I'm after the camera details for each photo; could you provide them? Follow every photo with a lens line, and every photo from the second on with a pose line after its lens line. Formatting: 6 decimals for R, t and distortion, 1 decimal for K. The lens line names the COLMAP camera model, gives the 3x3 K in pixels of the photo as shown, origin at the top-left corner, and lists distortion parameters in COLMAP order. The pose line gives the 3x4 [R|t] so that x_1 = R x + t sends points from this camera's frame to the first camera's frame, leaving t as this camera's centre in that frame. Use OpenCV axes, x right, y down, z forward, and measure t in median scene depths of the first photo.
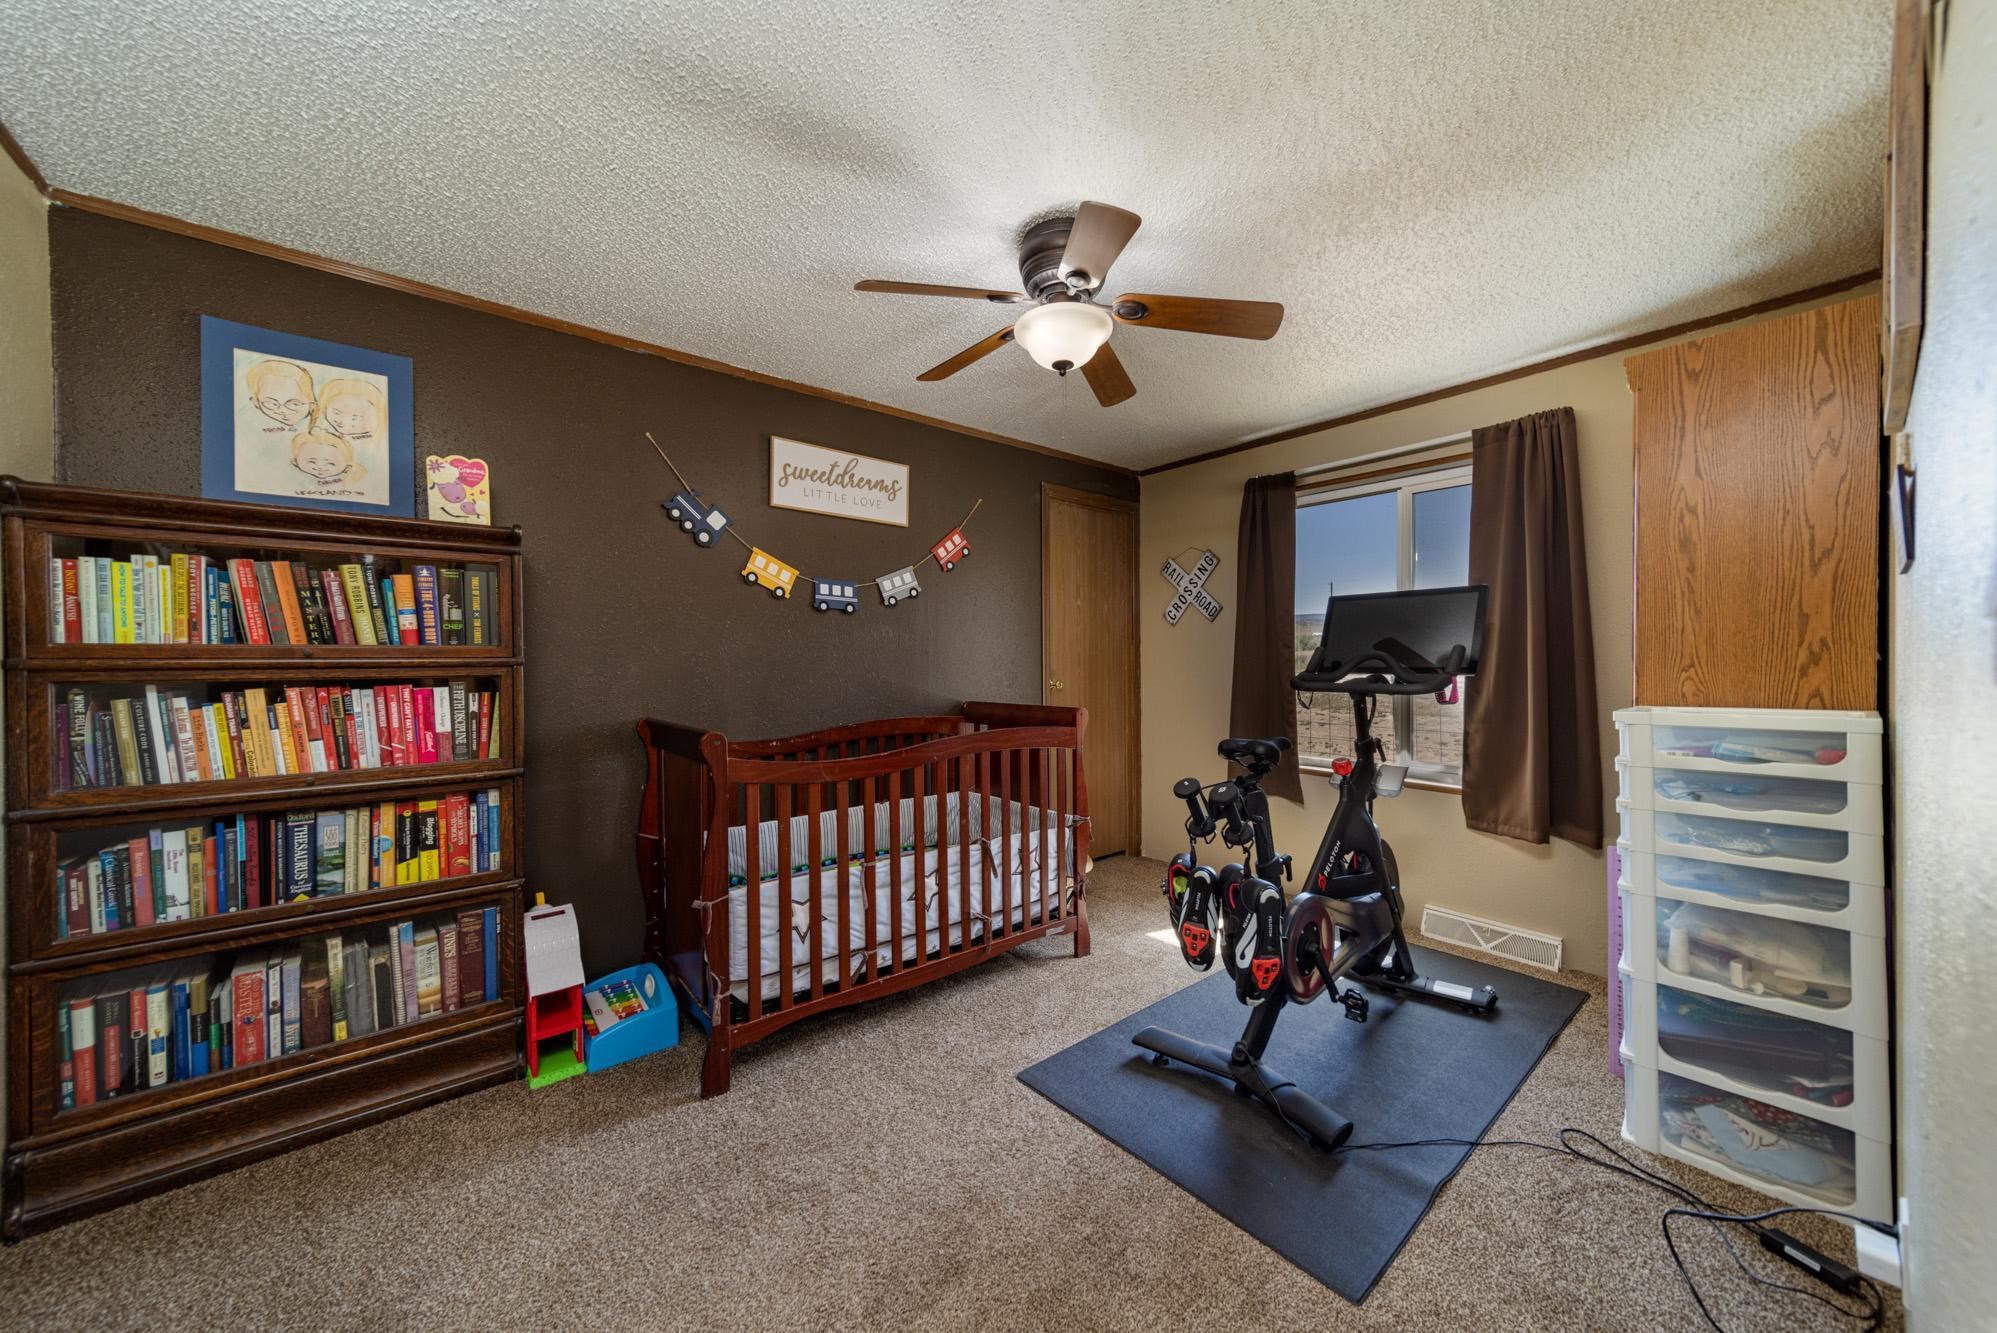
lens RADIAL K [[706.5, 0, 993.4], [0, 706.5, 664.4], [0, 0, 1]] dist [0.008757, -0.000226]
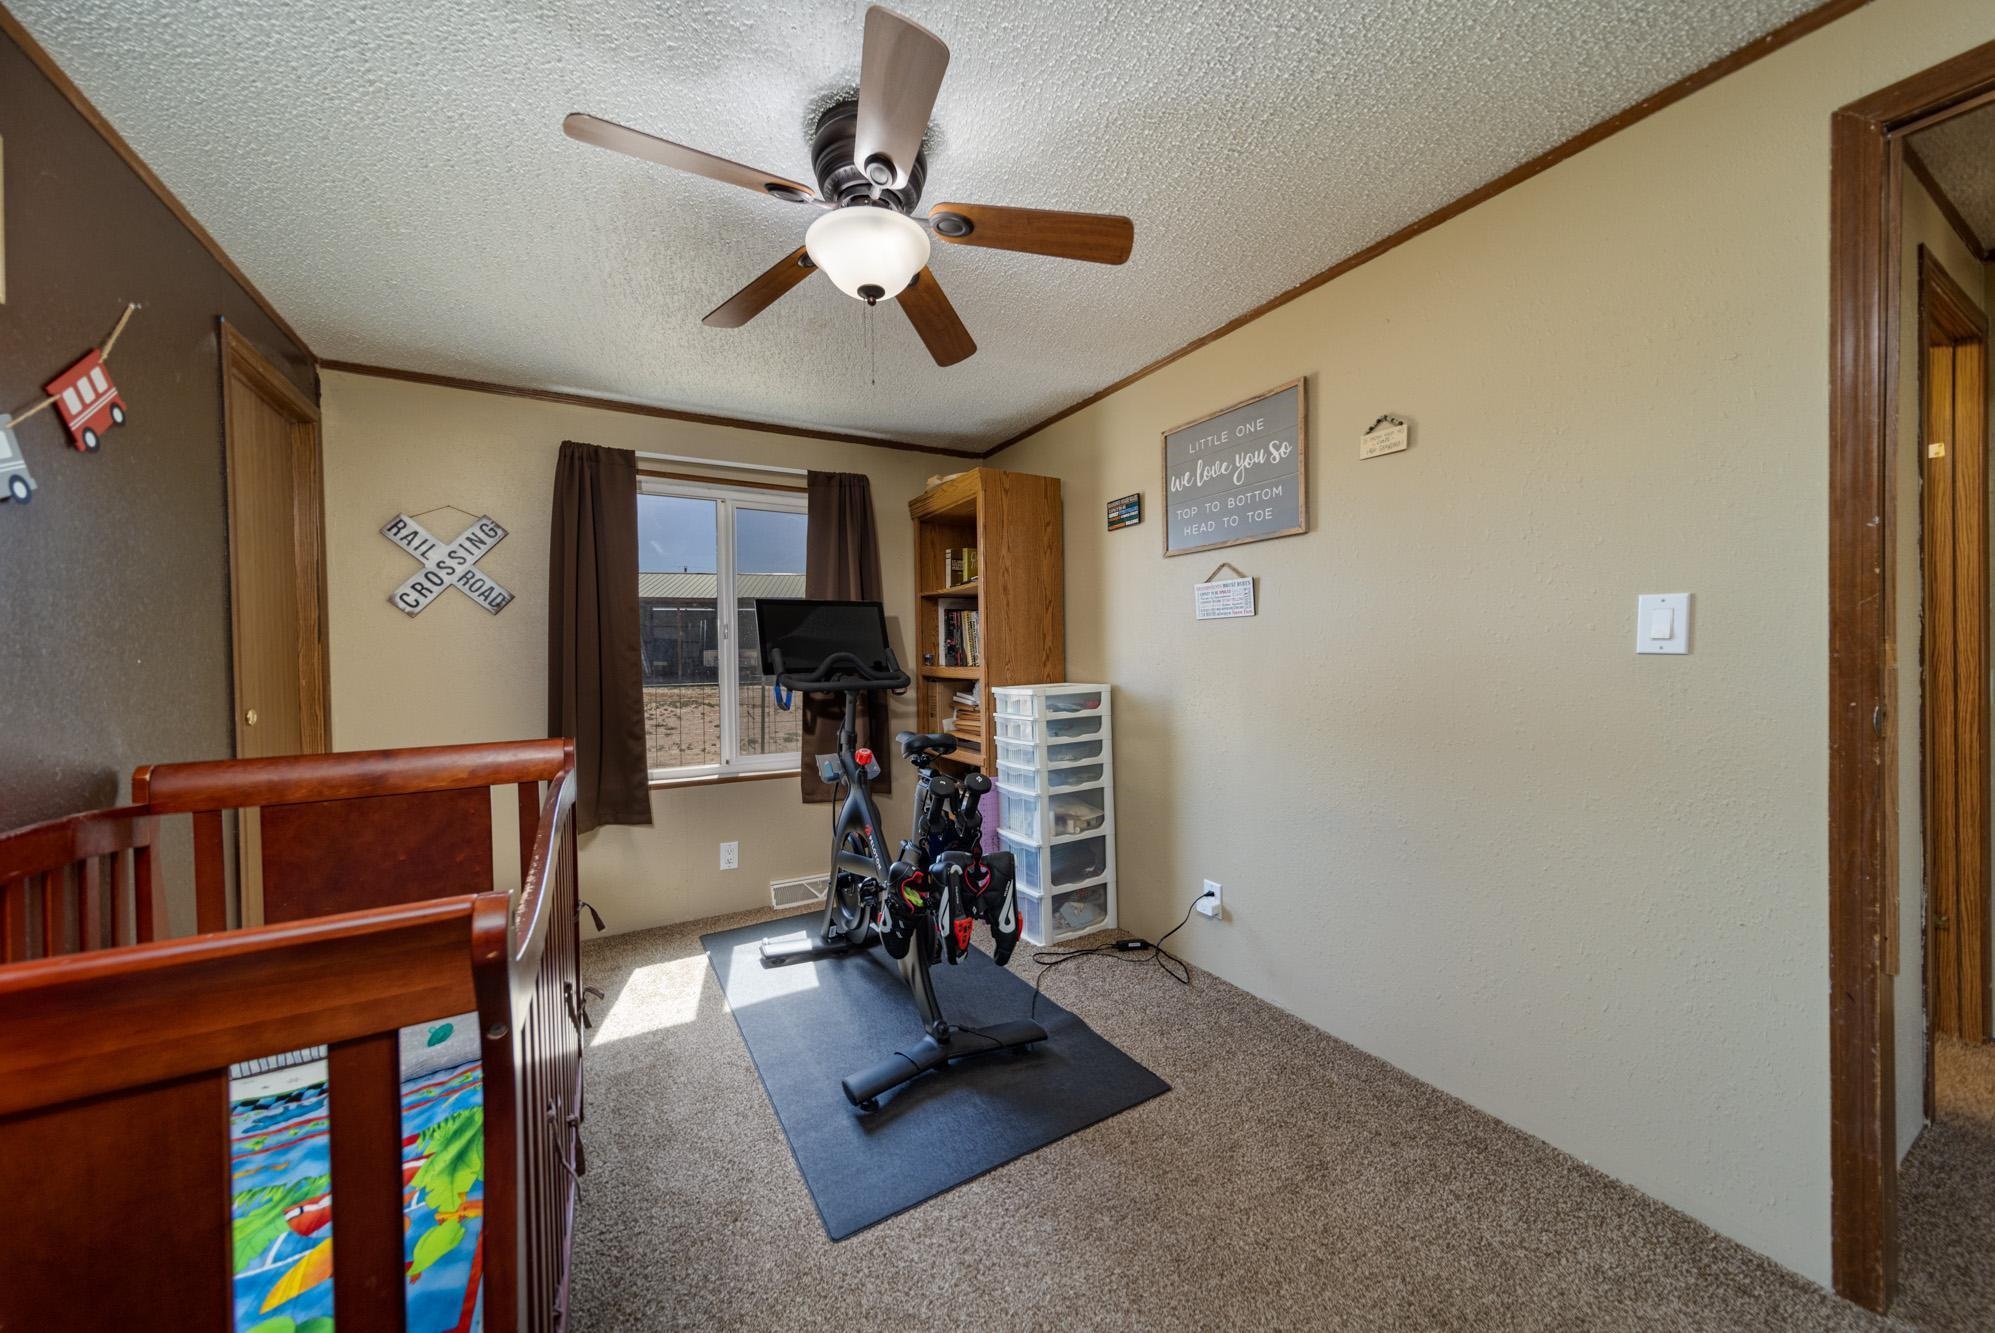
lens RADIAL K [[705.8, 0, 993.4], [0, 705.8, 666.1], [0, 0, 1]] dist [0.008757, -0.000226]
pose [[0.165845, -0.012306, 0.986075, -0.680877], [0.021619, 0.999727, 0.008840, -0.003624], [-0.985915, 0.019852, 0.166066, 0.752206]]
